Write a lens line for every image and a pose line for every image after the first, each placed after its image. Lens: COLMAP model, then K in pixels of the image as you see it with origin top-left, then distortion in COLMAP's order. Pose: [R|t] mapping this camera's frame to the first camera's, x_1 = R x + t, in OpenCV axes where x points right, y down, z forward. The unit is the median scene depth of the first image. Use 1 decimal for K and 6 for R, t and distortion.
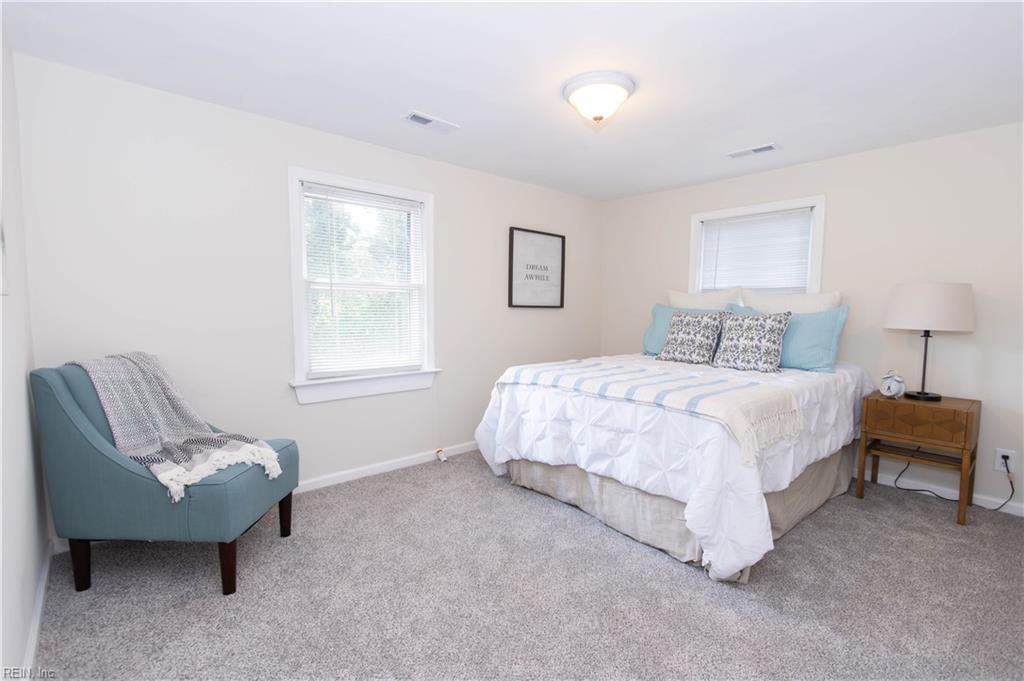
lens RADIAL K [[460.5, 0, 508.6], [0, 460.5, 339.4], [0, 0, 1]] dist [0.002449, 0.000320]
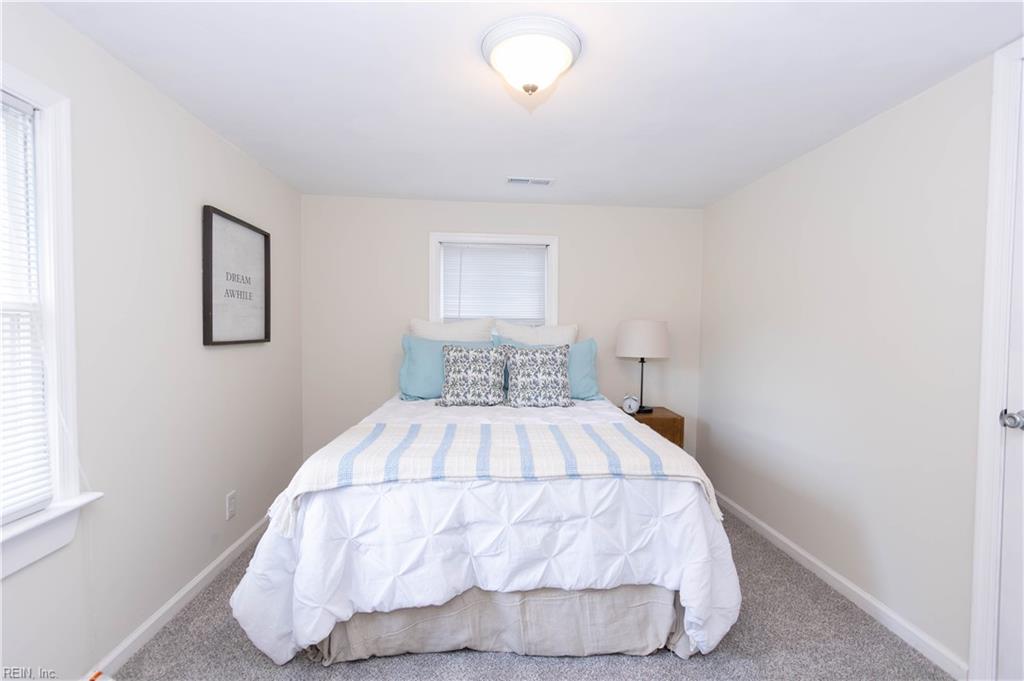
lens RADIAL K [[471.9, 0, 512.0], [0, 471.9, 340.5], [0, 0, 1]] dist [-0.000743, -0.000018]
pose [[0.603877, -0.024987, 0.796686, -0.334391], [0.052836, 0.998565, -0.008731, -0.072229], [-0.795324, 0.047366, 0.604331, 0.495139]]
